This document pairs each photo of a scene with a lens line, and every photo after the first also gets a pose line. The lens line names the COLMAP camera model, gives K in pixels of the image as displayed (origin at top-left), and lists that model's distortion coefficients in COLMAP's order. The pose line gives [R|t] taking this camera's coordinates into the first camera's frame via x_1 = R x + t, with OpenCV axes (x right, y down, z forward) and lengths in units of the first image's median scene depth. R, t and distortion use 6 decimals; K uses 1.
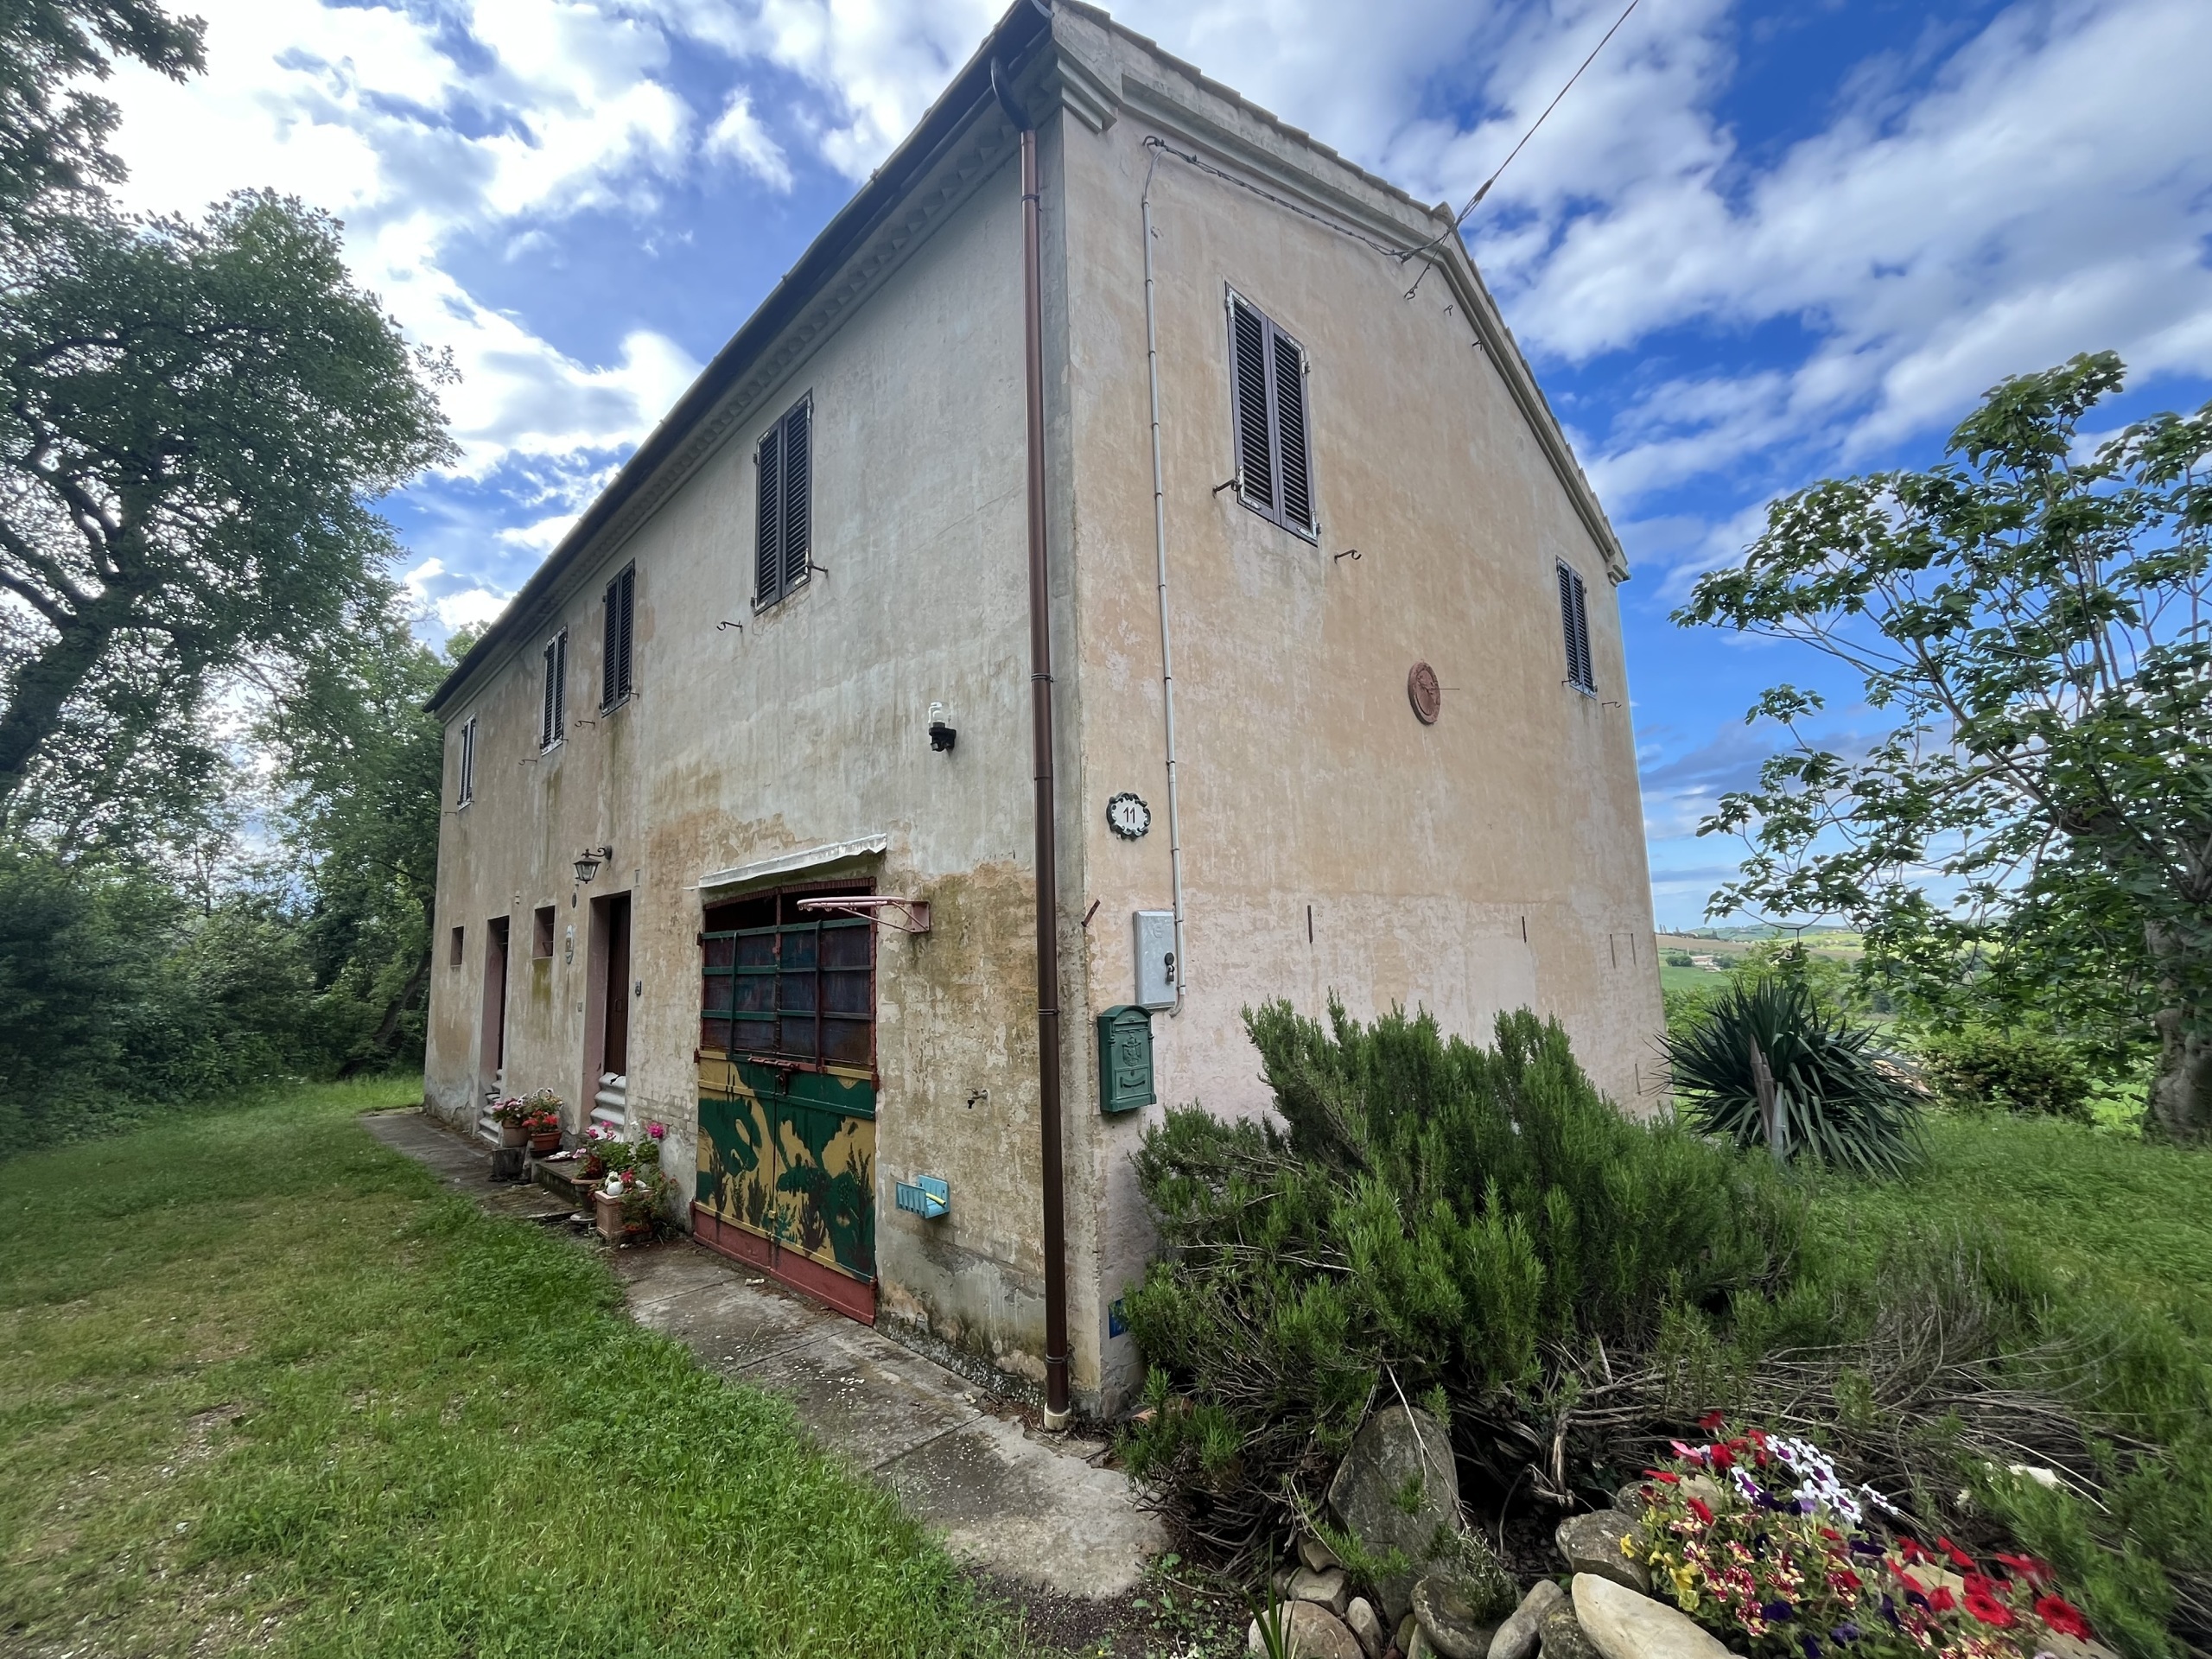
lens RADIAL K [[898.8, 0, 1106.0], [0, 898.8, 829.5], [0, 0, 1]] dist [-0.004540, 0.000430]
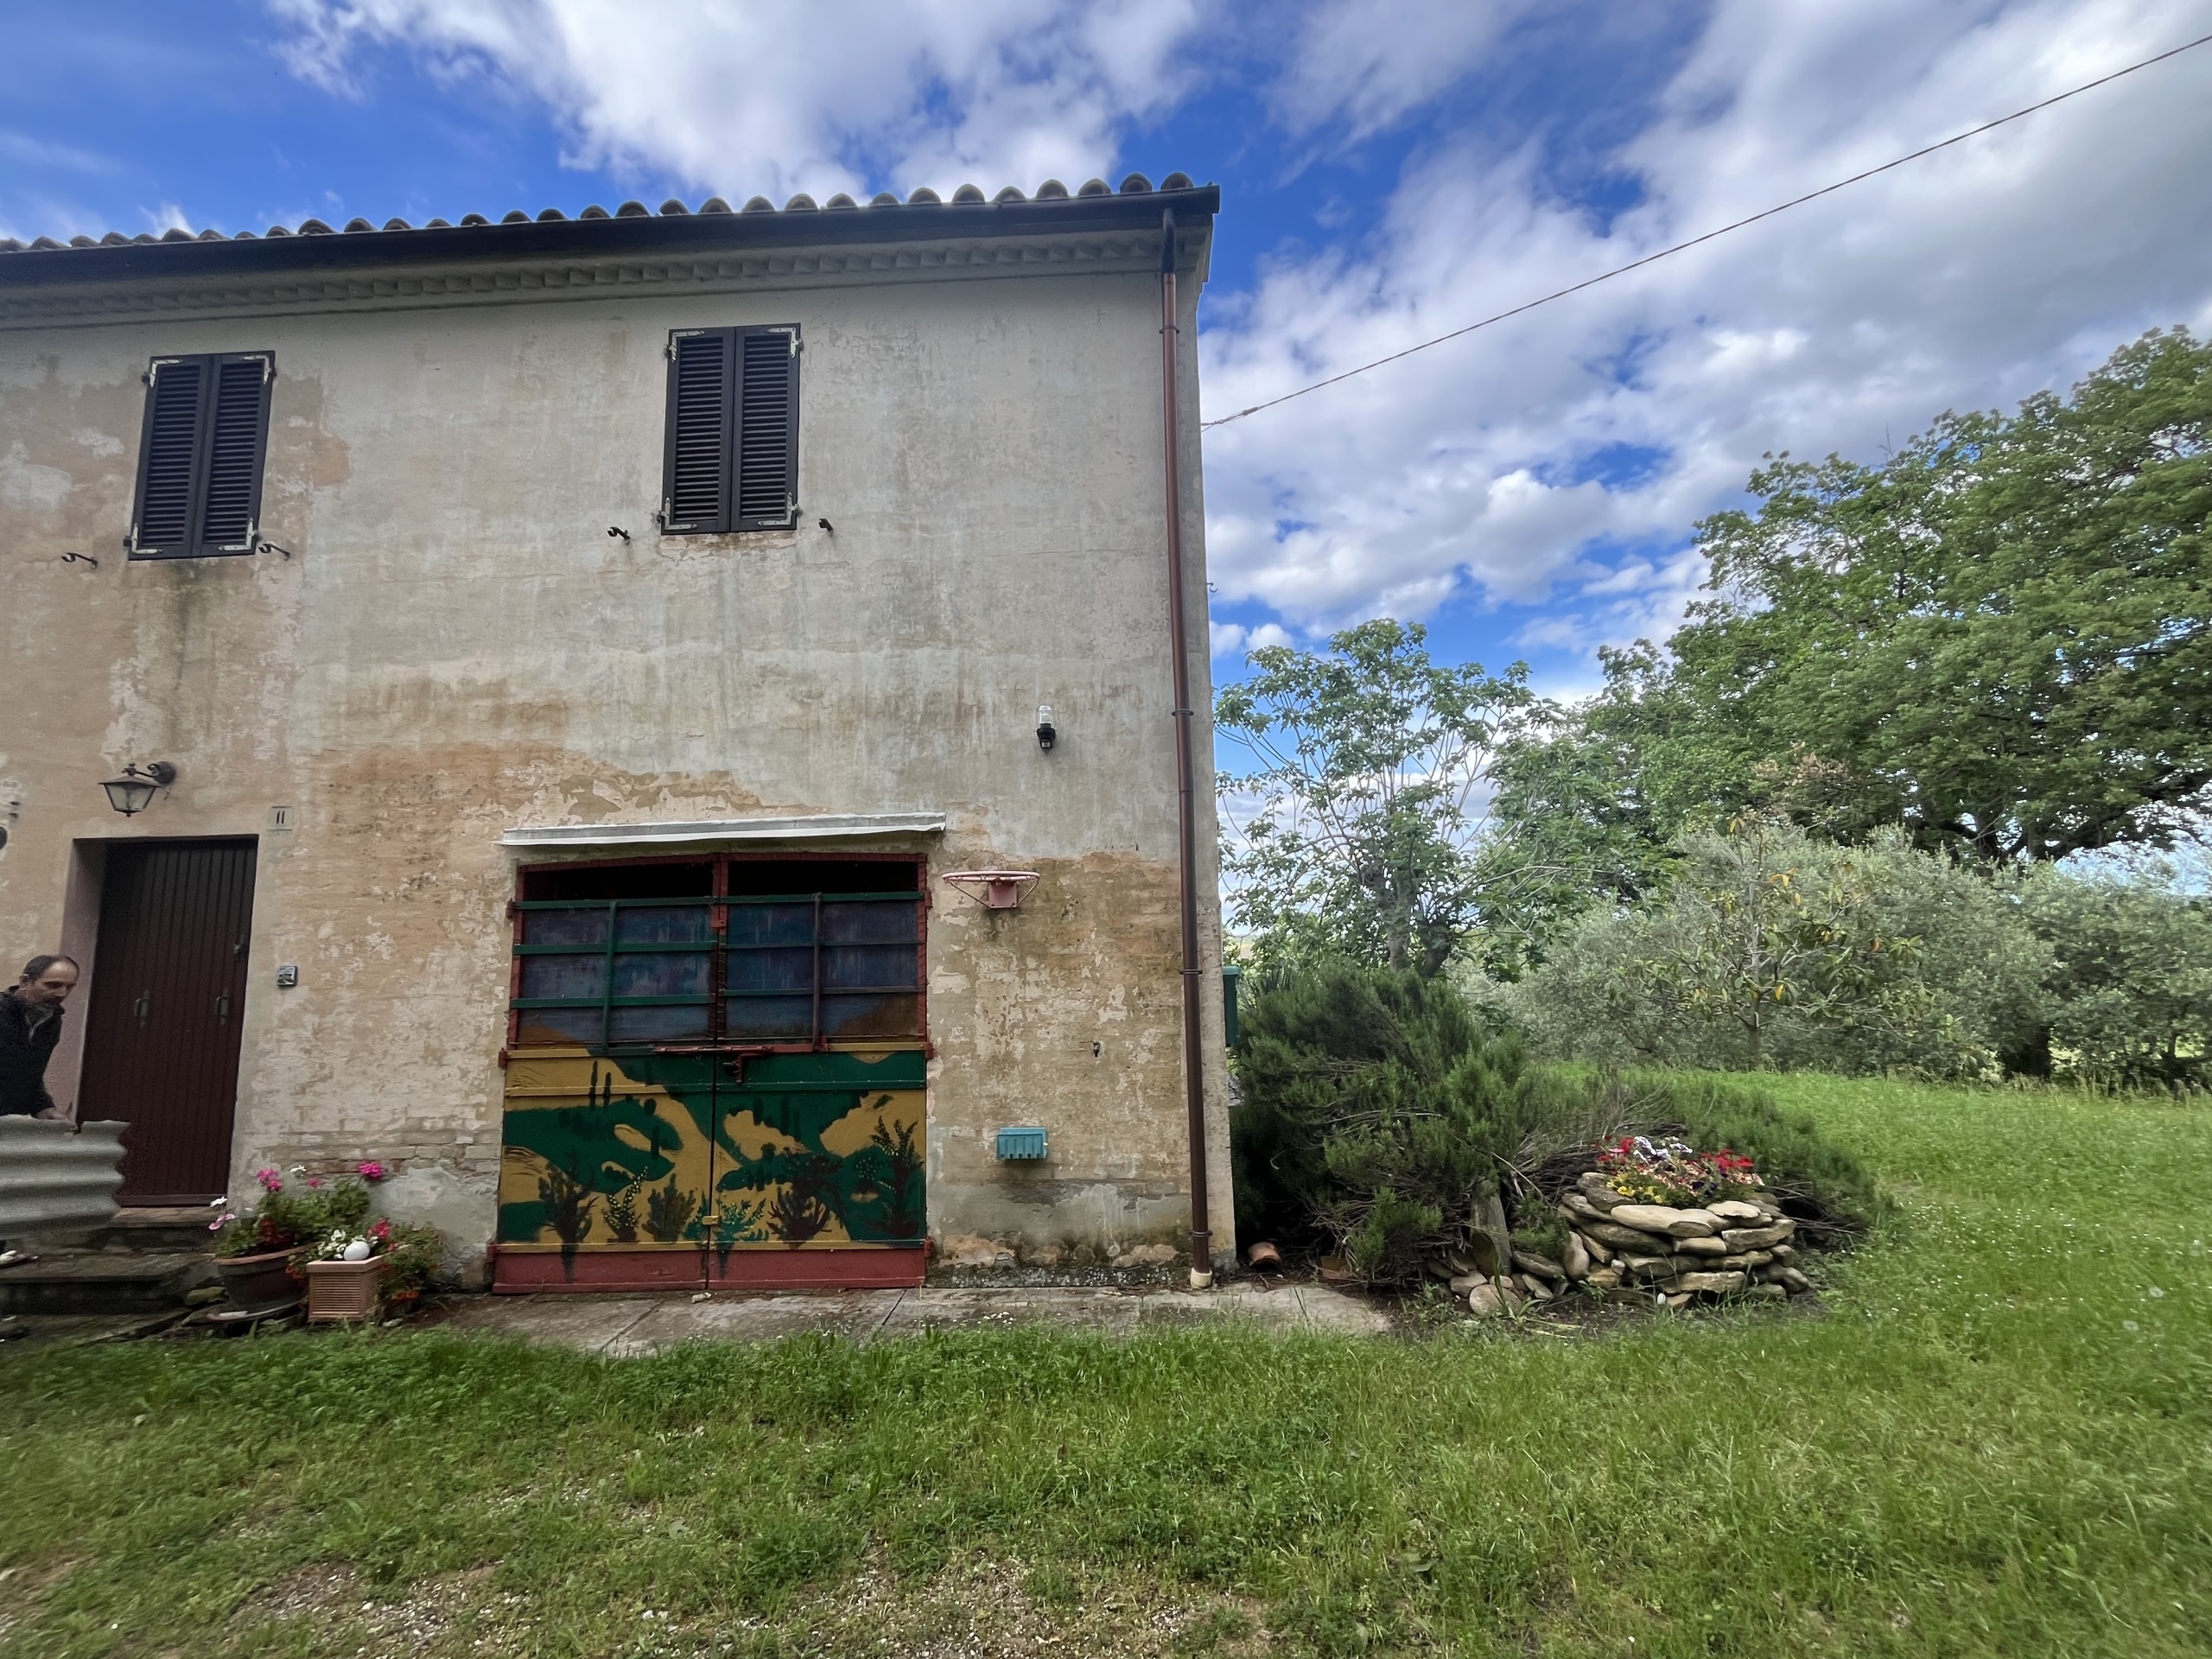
lens RADIAL K [[894.3, 0, 1103.6], [0, 894.3, 833.5], [0, 0, 1]] dist [-0.002677, -0.000057]
pose [[0.732527, 0.103761, 0.672784, -0.771339], [-0.094905, 0.994230, -0.050003, 0.059691], [-0.674090, -0.027222, 0.738148, 0.101901]]
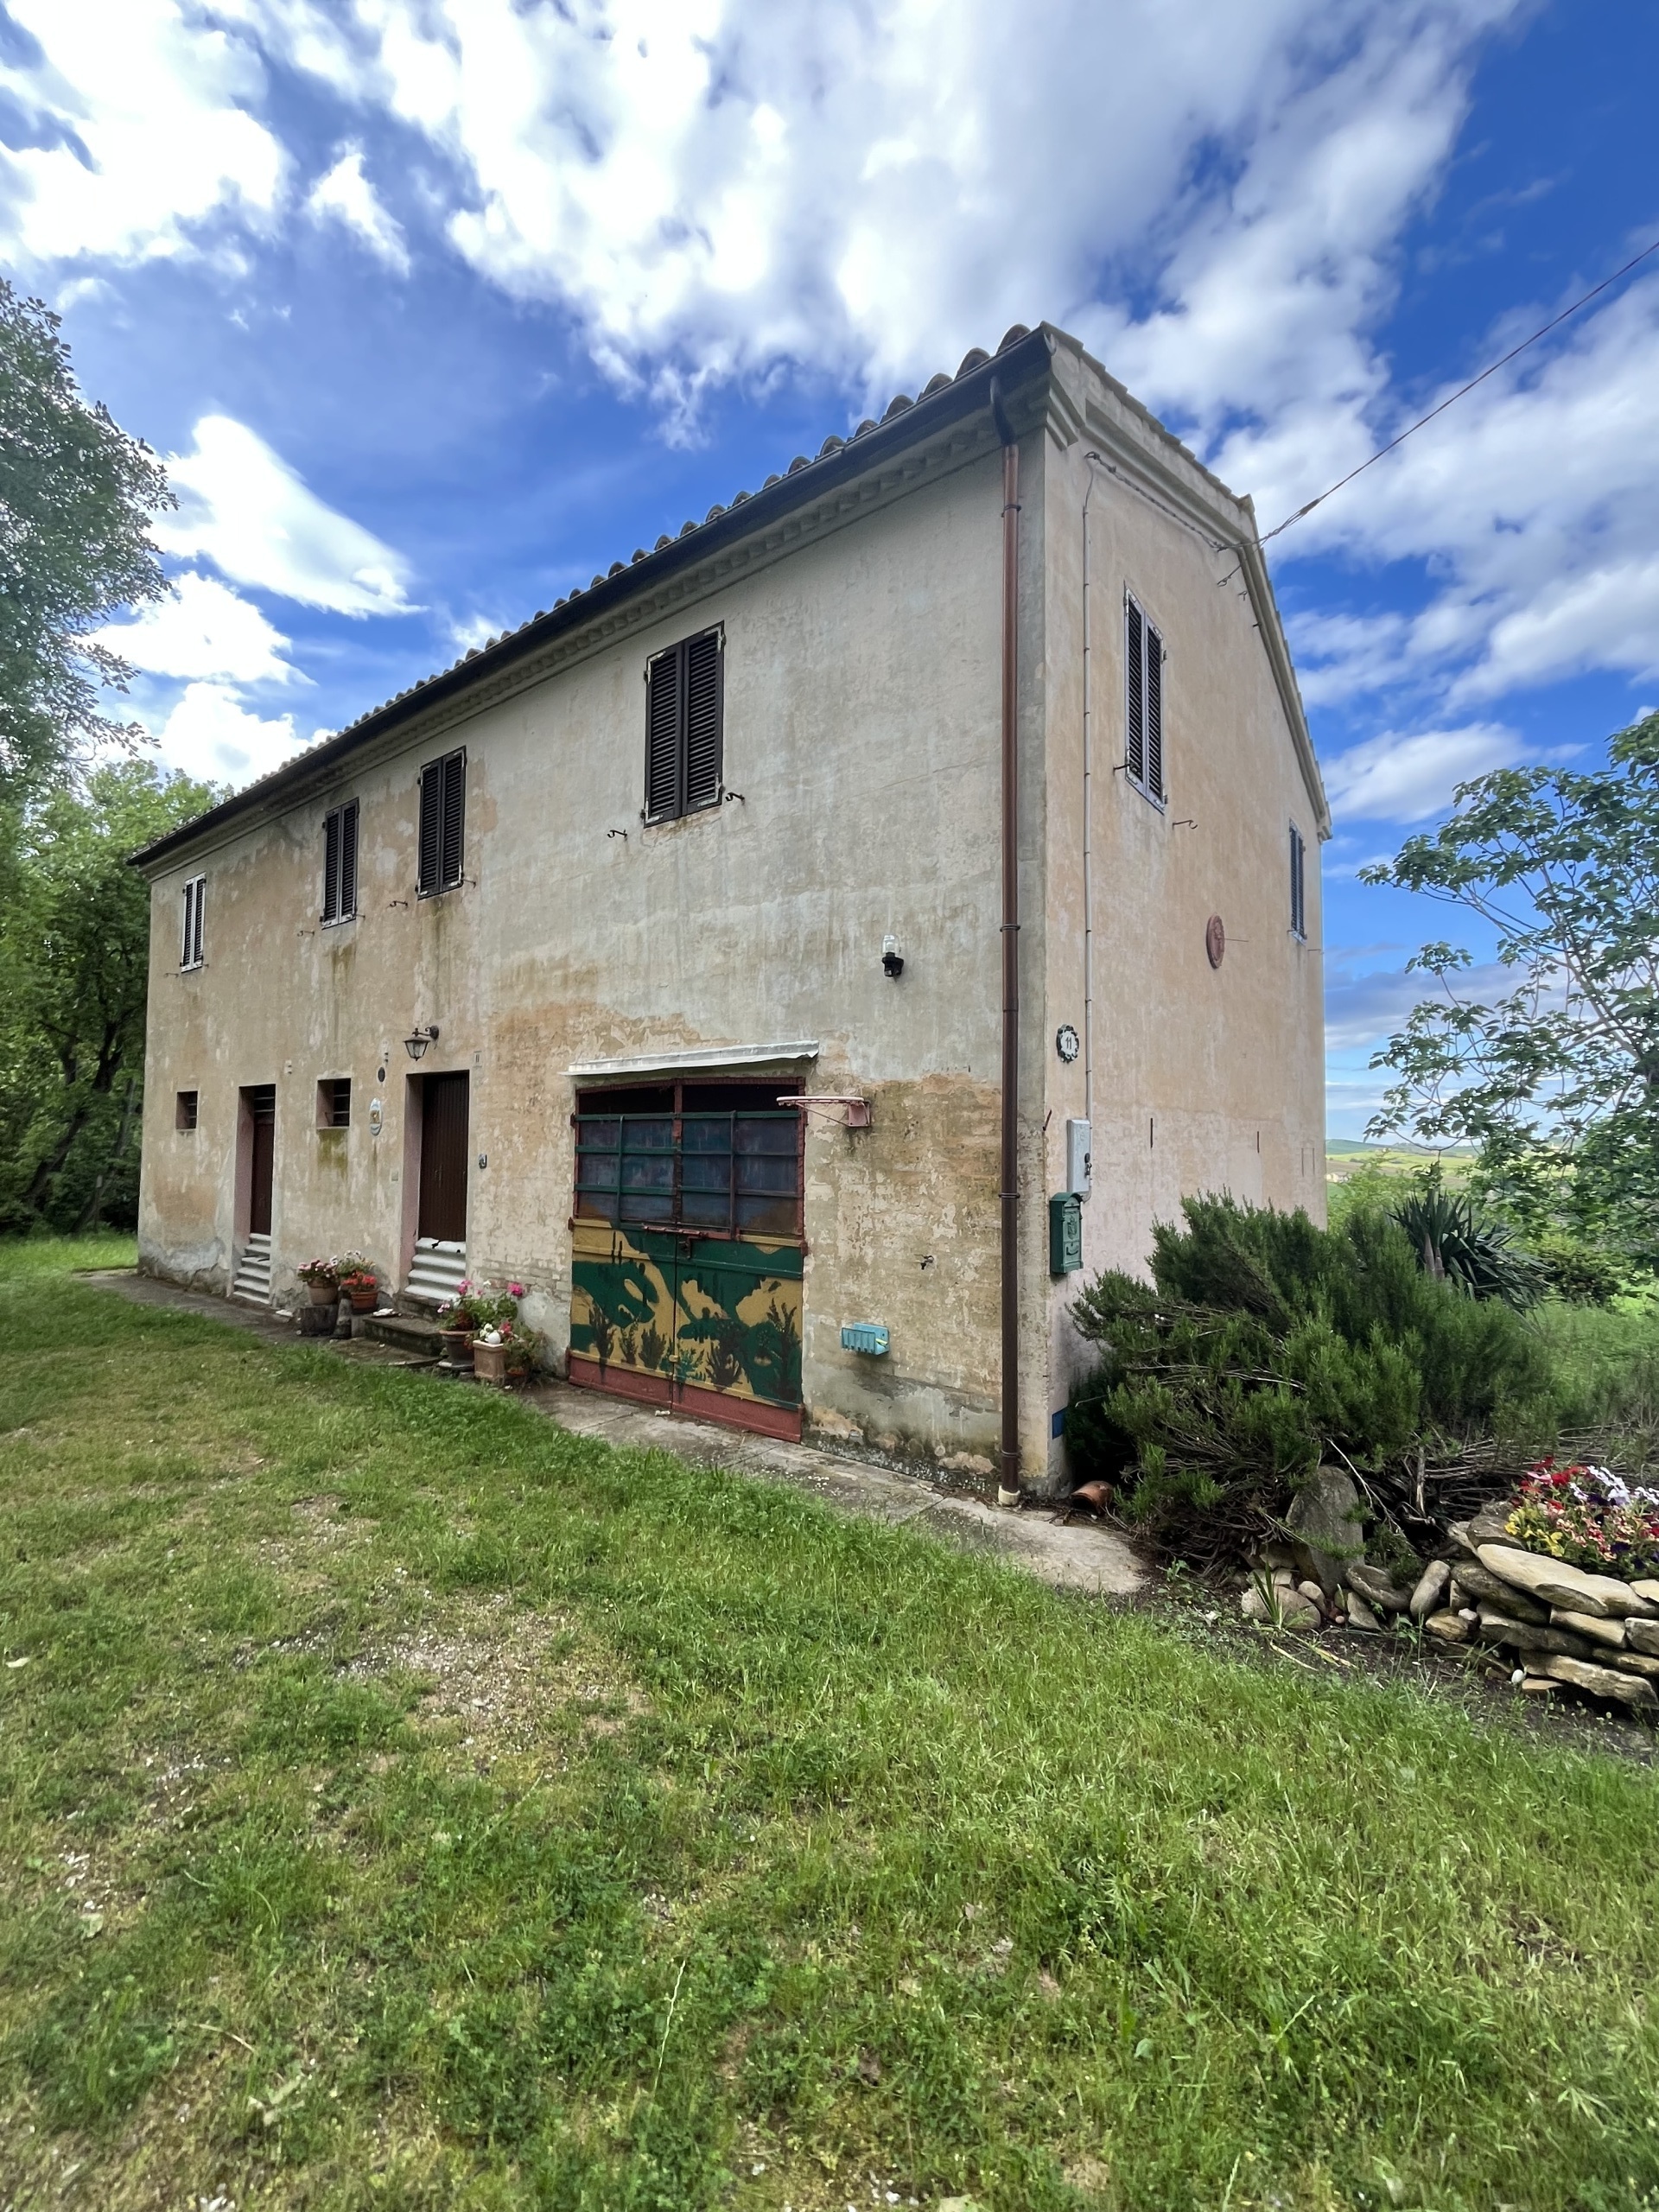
lens RADIAL K [[899.9, 0, 827.0], [0, 899.9, 1100.8], [0, 0, 1]] dist [-0.001372, -0.000009]
pose [[0.991152, 0.047839, 0.123808, -0.358081], [-0.058792, 0.994526, 0.086385, -0.019245], [-0.118998, -0.092900, 0.988539, -0.161941]]
